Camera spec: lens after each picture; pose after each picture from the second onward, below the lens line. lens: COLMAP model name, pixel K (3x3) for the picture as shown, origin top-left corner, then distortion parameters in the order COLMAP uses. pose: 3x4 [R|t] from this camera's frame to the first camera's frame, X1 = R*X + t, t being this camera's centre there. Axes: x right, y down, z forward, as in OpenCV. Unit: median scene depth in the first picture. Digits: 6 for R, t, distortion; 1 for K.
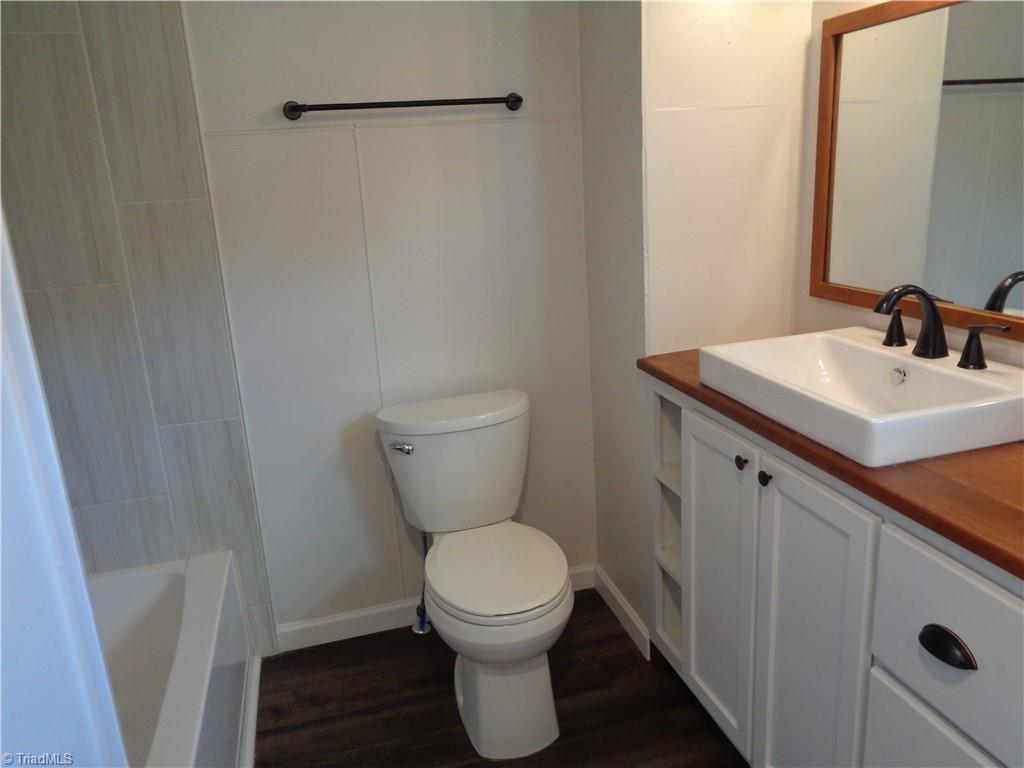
lens RADIAL K [[765.0, 0, 519.5], [0, 765.0, 381.7], [0, 0, 1]] dist [-0.011121, 0.020272]
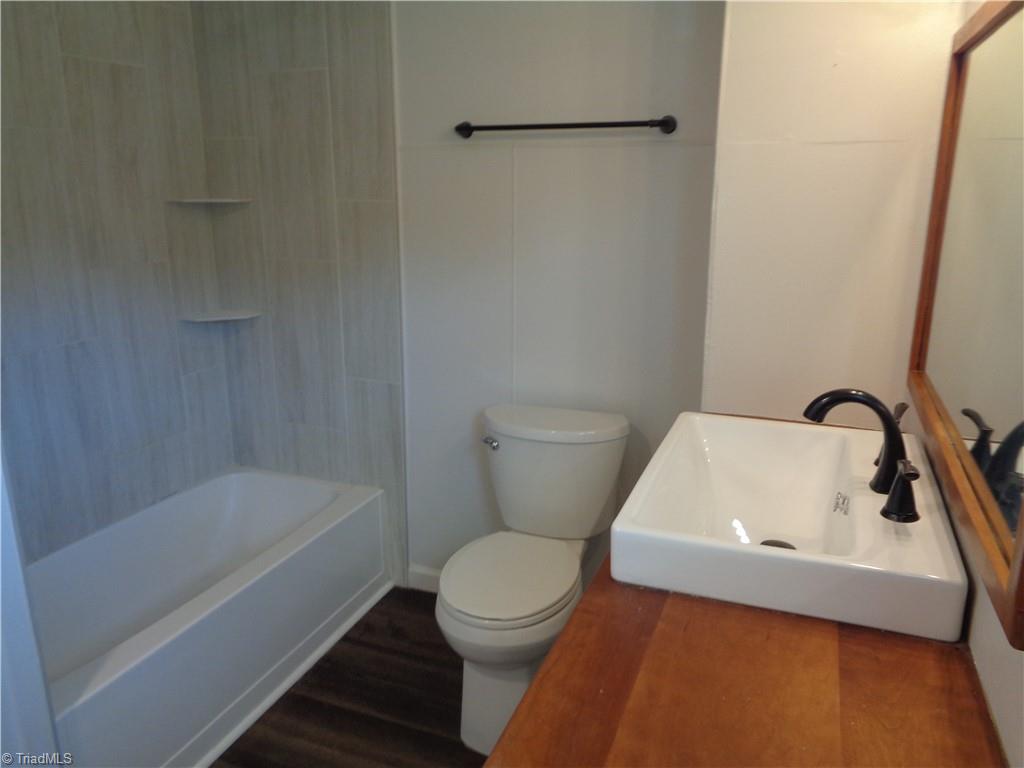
lens RADIAL K [[765.0, 0, 519.8], [0, 765.0, 384.6], [0, 0, 1]] dist [-0.011121, 0.020272]
pose [[0.795988, 0.214806, -0.565916, 0.474727], [-0.208888, 0.974962, 0.076258, -0.084781], [0.568127, 0.057513, 0.820929, 0.125831]]
